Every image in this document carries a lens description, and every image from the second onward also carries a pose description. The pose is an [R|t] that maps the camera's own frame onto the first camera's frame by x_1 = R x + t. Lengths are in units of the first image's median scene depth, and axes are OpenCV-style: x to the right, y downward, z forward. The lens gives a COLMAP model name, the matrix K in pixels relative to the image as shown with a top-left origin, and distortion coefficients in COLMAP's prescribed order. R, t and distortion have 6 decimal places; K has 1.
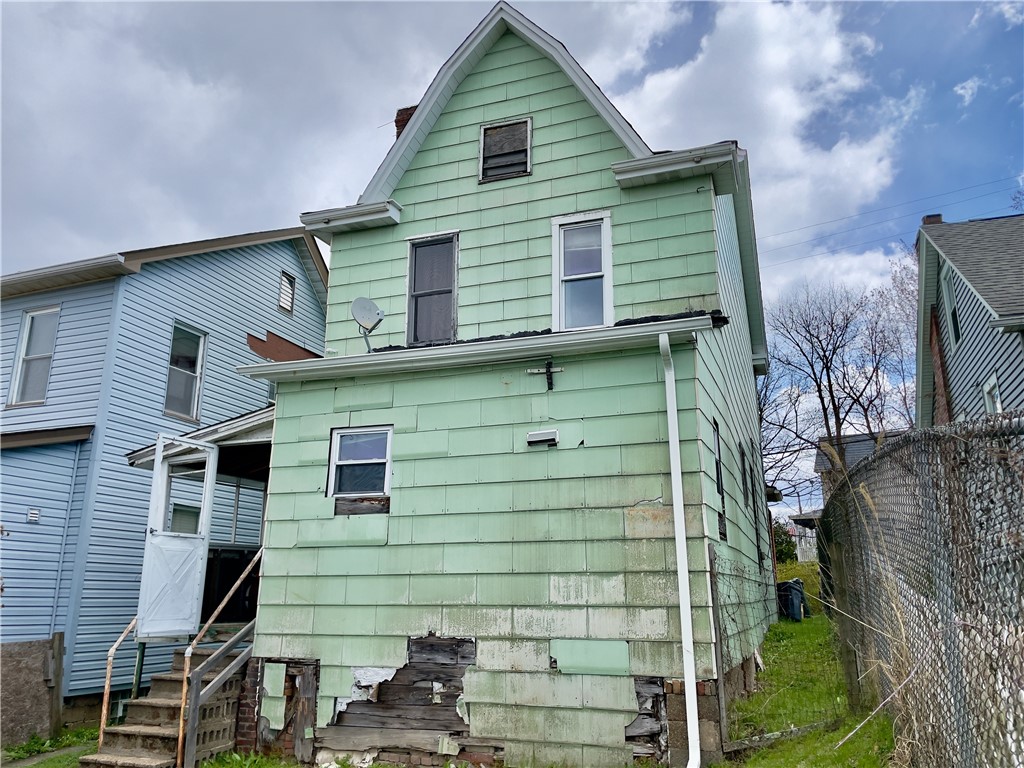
lens RADIAL K [[769.2, 0, 506.0], [0, 769.2, 385.6], [0, 0, 1]] dist [0.091470, -0.131677]
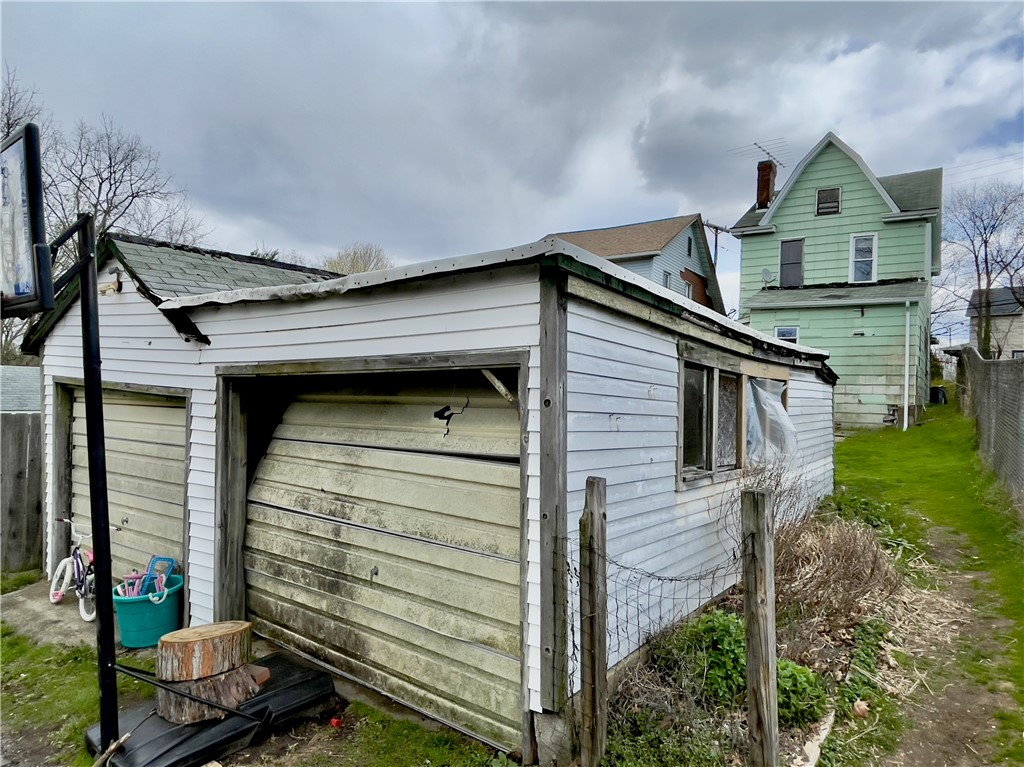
lens RADIAL K [[642.9, 0, 512.0], [0, 642.9, 383.5], [0, 0, 1]] dist [-0.004993, -0.001406]
pose [[0.970988, 0.031752, -0.237009, -0.689838], [0.025027, 0.972207, 0.232780, -0.369200], [0.237814, -0.231959, 0.943207, -1.814311]]
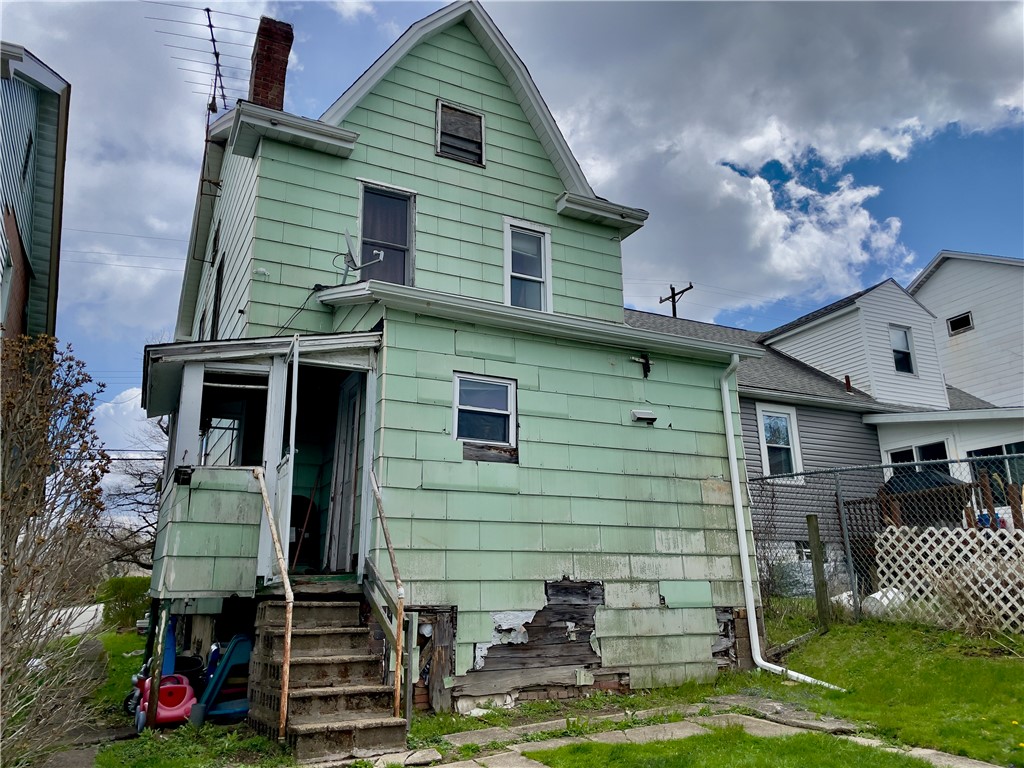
lens RADIAL K [[779.2, 0, 501.9], [0, 779.2, 381.3], [0, 0, 1]] dist [0.098229, -0.133305]
pose [[0.685238, 0.189595, 0.703209, -0.974037], [-0.172474, 0.980302, -0.096236, 0.171009], [-0.707602, -0.055341, 0.704440, 0.306265]]
